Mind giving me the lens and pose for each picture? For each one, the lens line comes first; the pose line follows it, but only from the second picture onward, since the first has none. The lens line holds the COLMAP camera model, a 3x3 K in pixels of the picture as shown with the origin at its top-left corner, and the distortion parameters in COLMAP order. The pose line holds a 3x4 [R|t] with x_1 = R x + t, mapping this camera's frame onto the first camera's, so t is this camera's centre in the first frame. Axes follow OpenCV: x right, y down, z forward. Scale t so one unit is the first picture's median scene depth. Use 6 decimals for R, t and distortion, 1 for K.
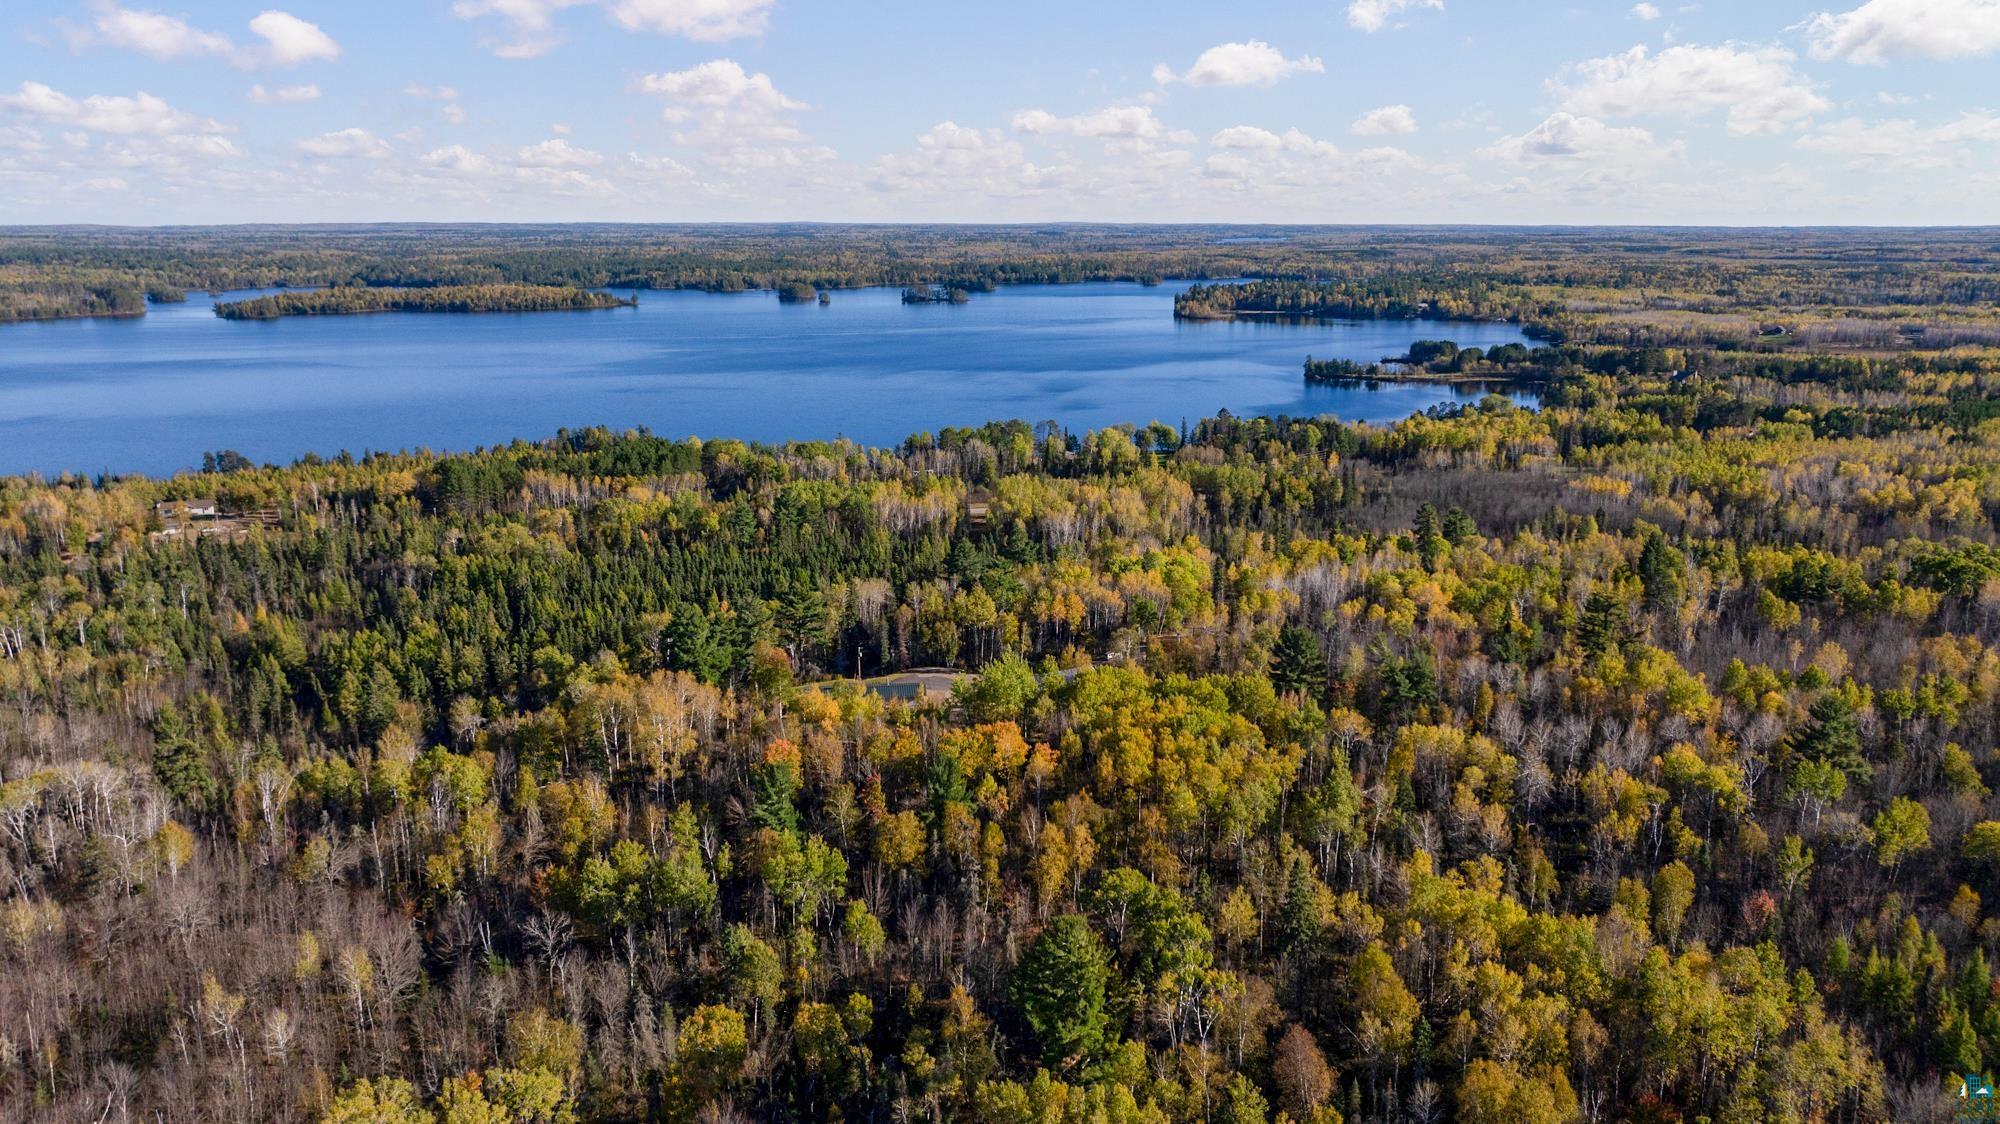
lens RADIAL K [[1420.2, 0, 1000.0], [0, 1420.2, 562.0], [0, 0, 1]] dist [-0.011676, 0.003332]
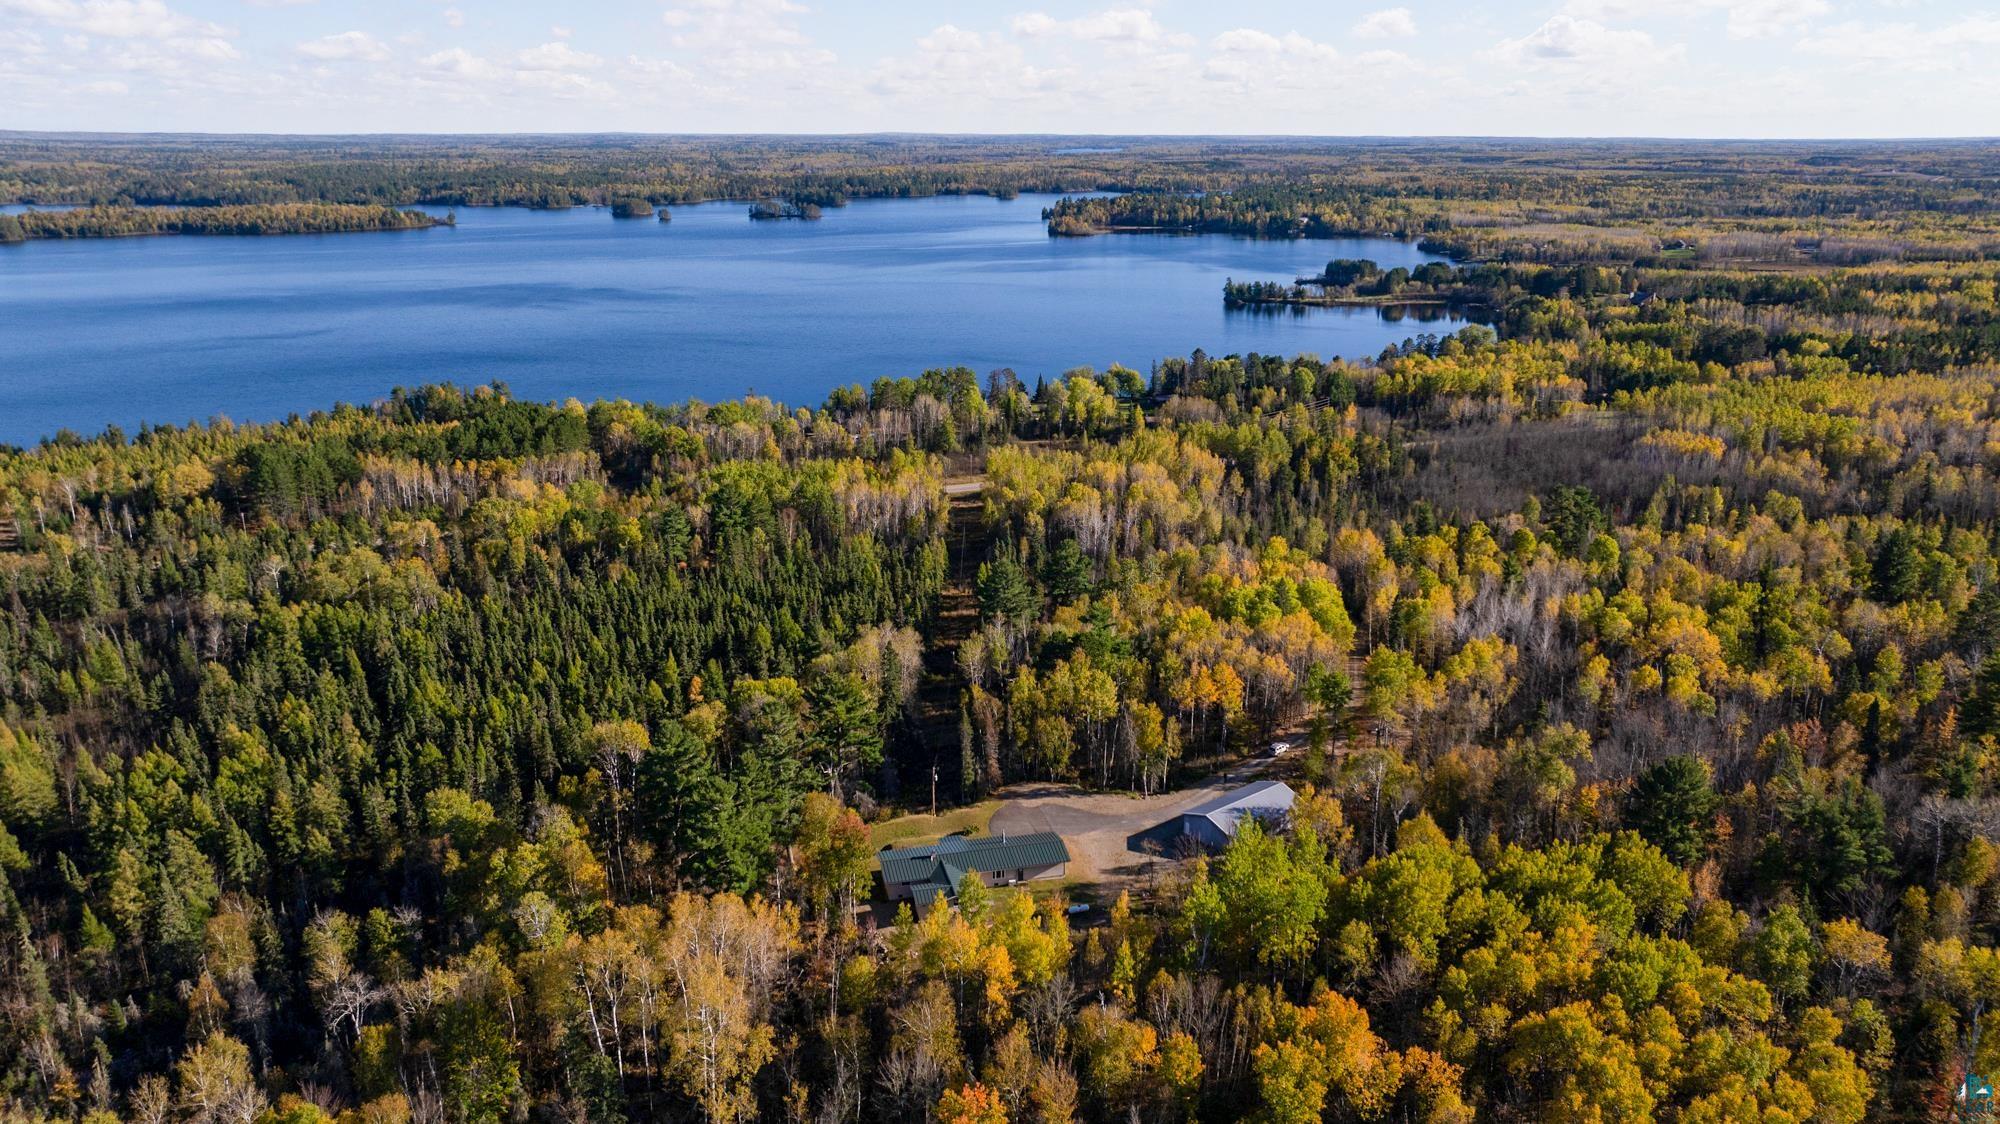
lens RADIAL K [[1419.0, 0, 1005.1], [0, 1419.0, 558.9], [0, 0, 1]] dist [-0.033982, 0.041795]
pose [[0.992267, -0.034739, 0.119159, -0.042347], [0.027817, 0.997854, 0.059273, -0.022973], [-0.120963, -0.055500, 0.991104, 0.101623]]
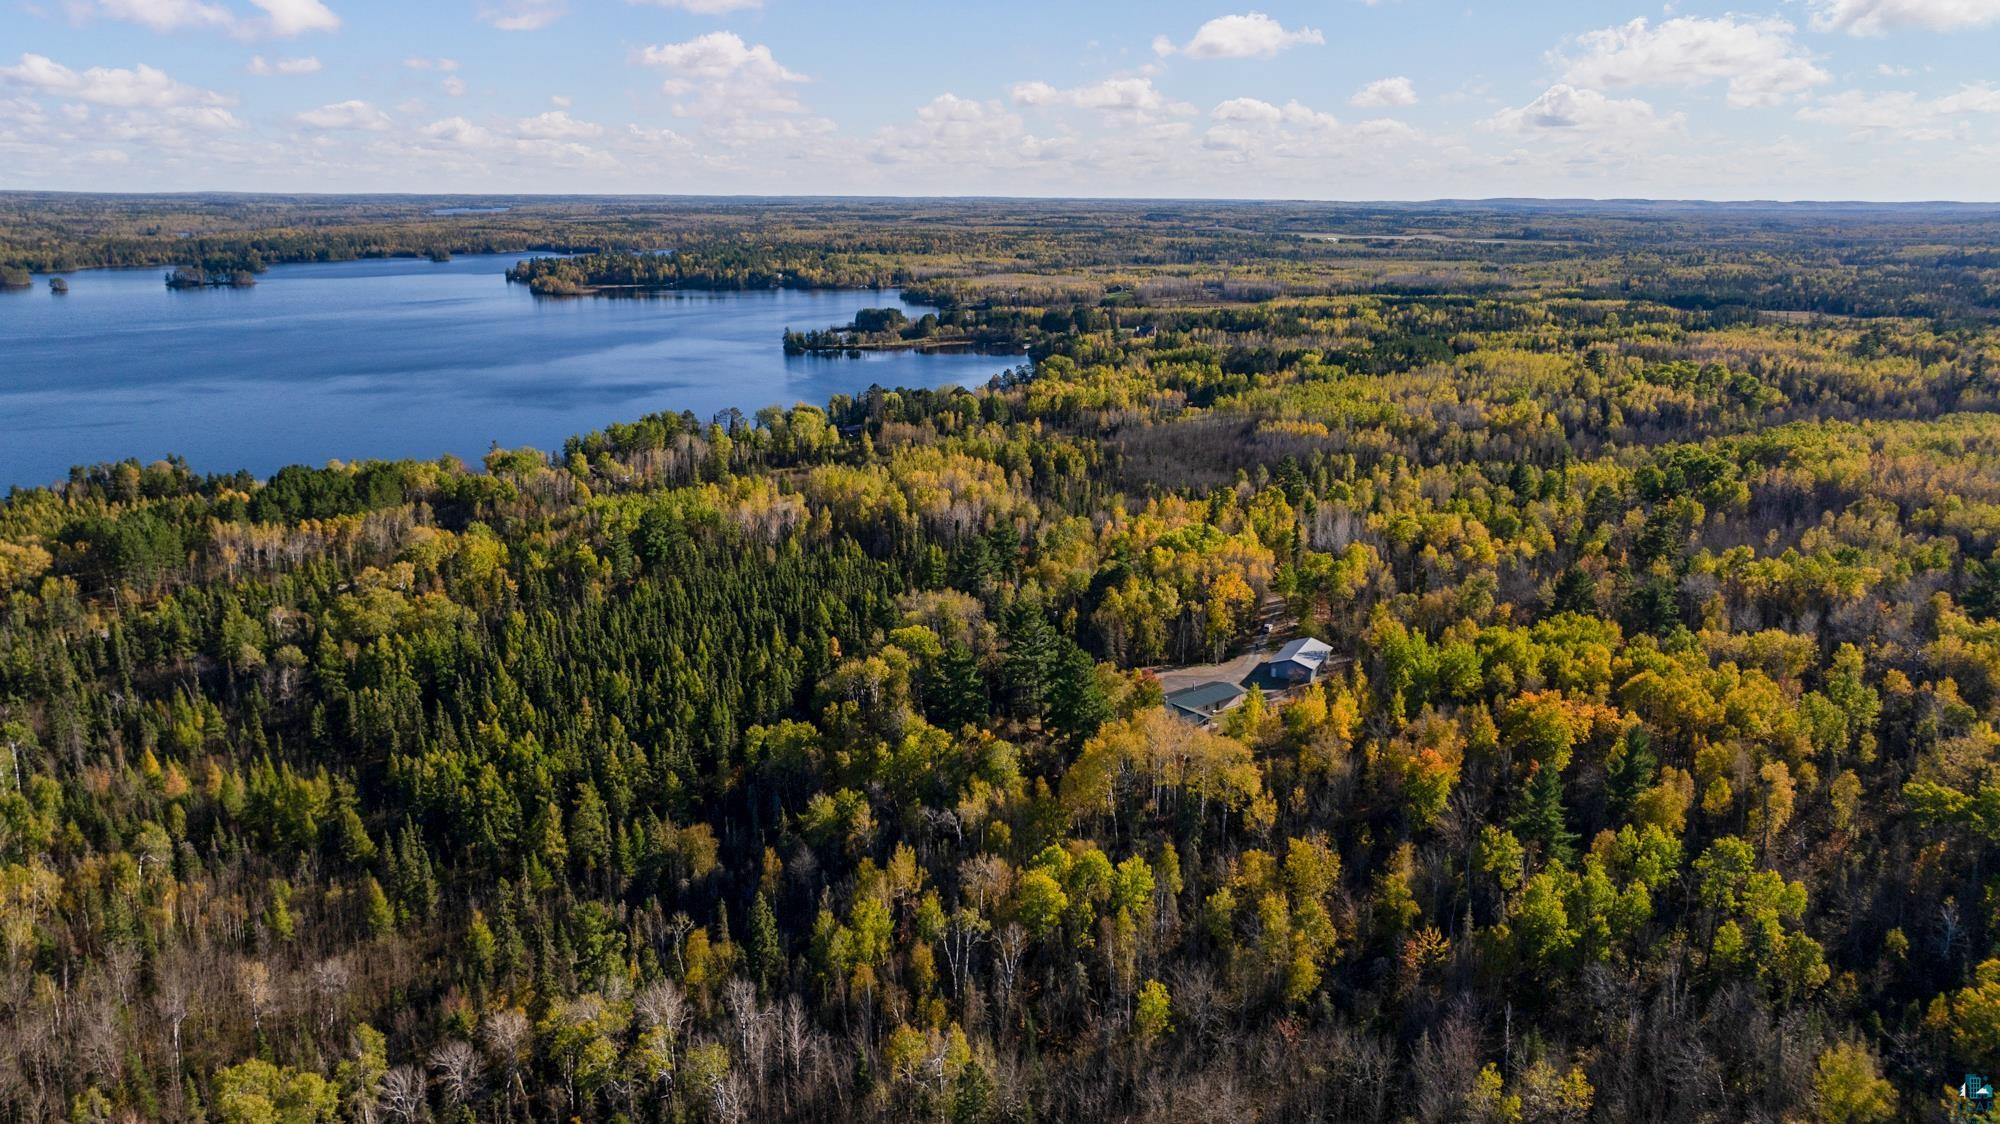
lens RADIAL K [[1413.8, 0, 1000.0], [0, 1413.8, 562.0], [0, 0, 1]] dist [-0.003760, -0.014002]
pose [[0.852441, -0.127234, 0.507105, -0.184114], [0.116540, 0.991774, 0.052935, -0.017738], [-0.509669, 0.013974, 0.860257, 0.071155]]
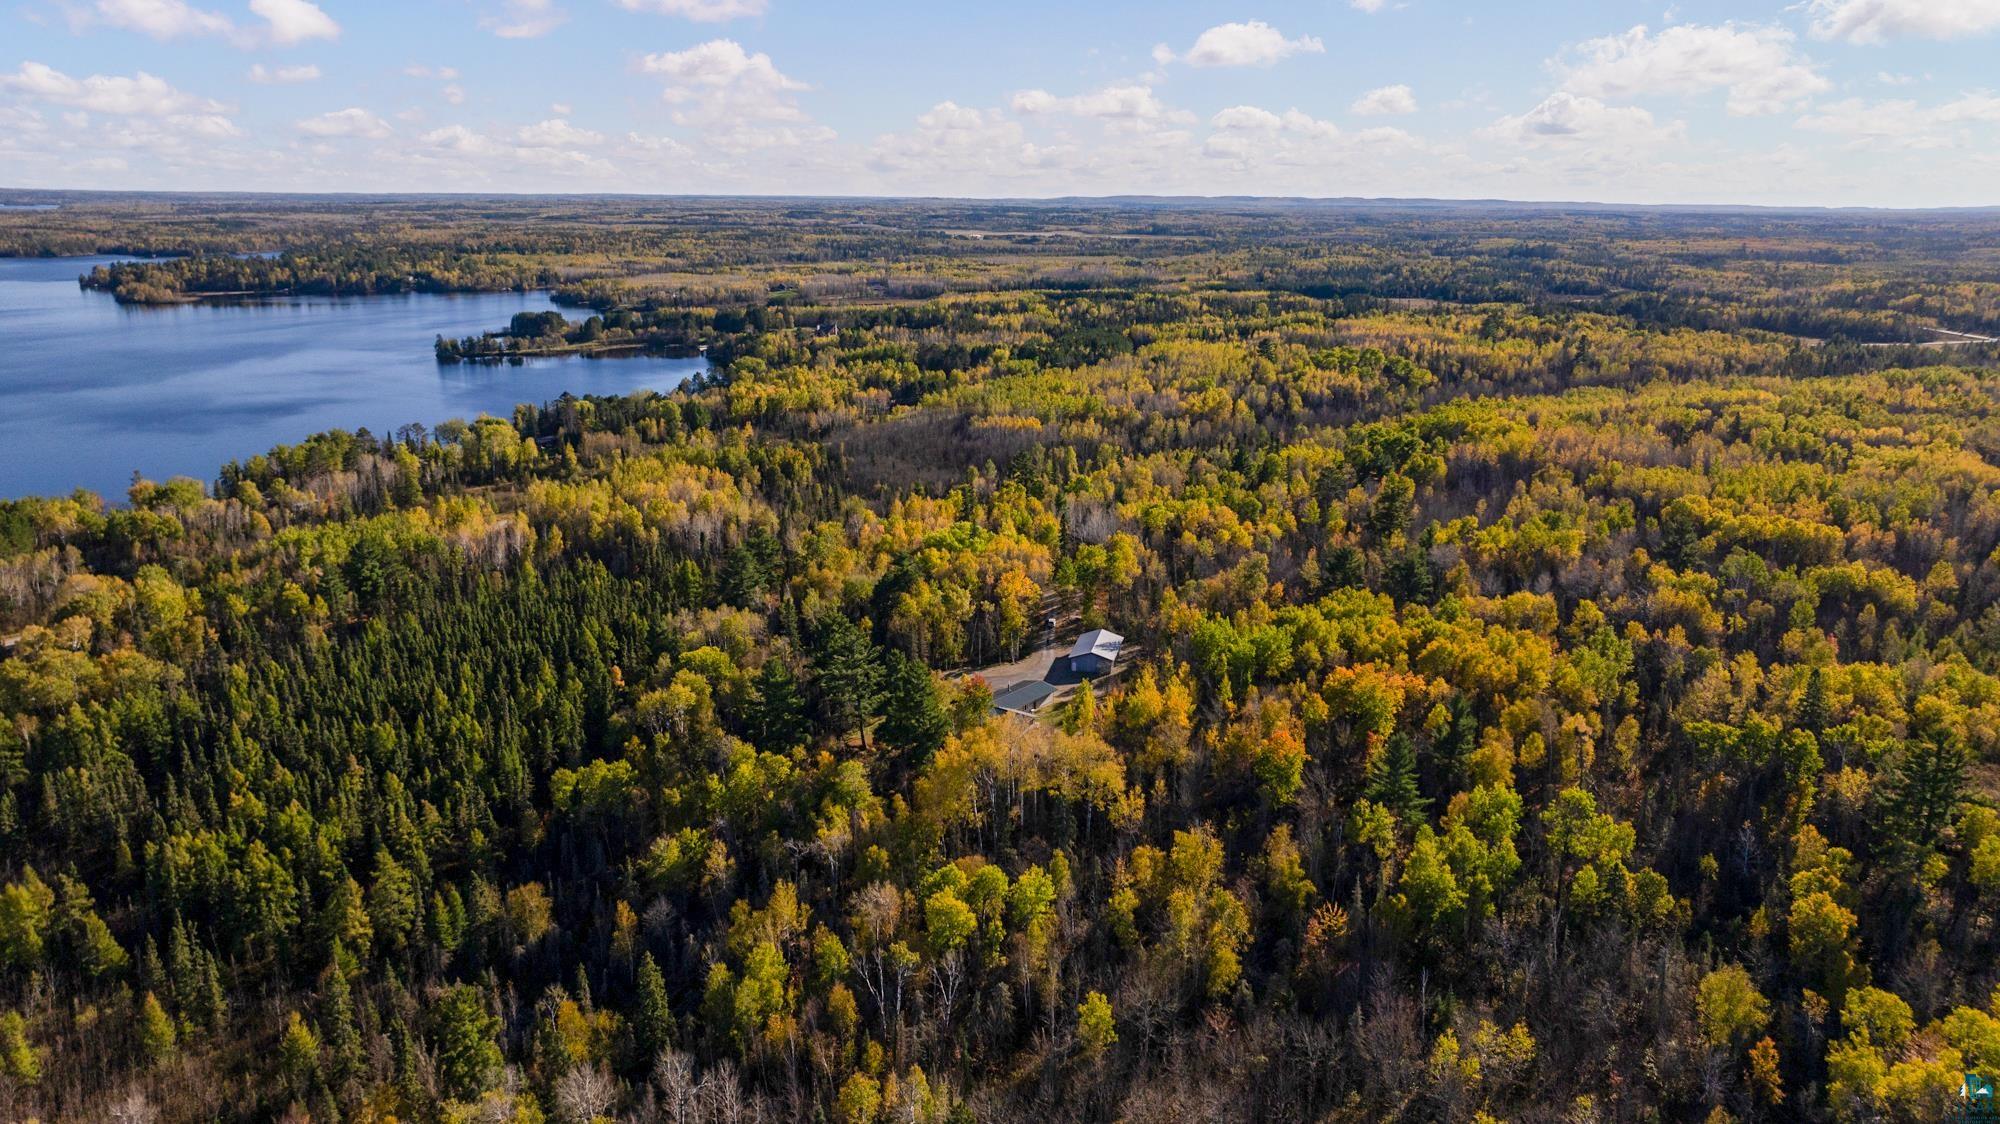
lens RADIAL K [[1413.8, 0, 1000.0], [0, 1413.8, 562.0], [0, 0, 1]] dist [-0.003760, -0.014002]
pose [[0.695443, -0.175948, 0.696708, -0.202141], [0.159959, 0.983138, 0.088615, -0.022823], [-0.700551, 0.049818, 0.711861, 0.092612]]
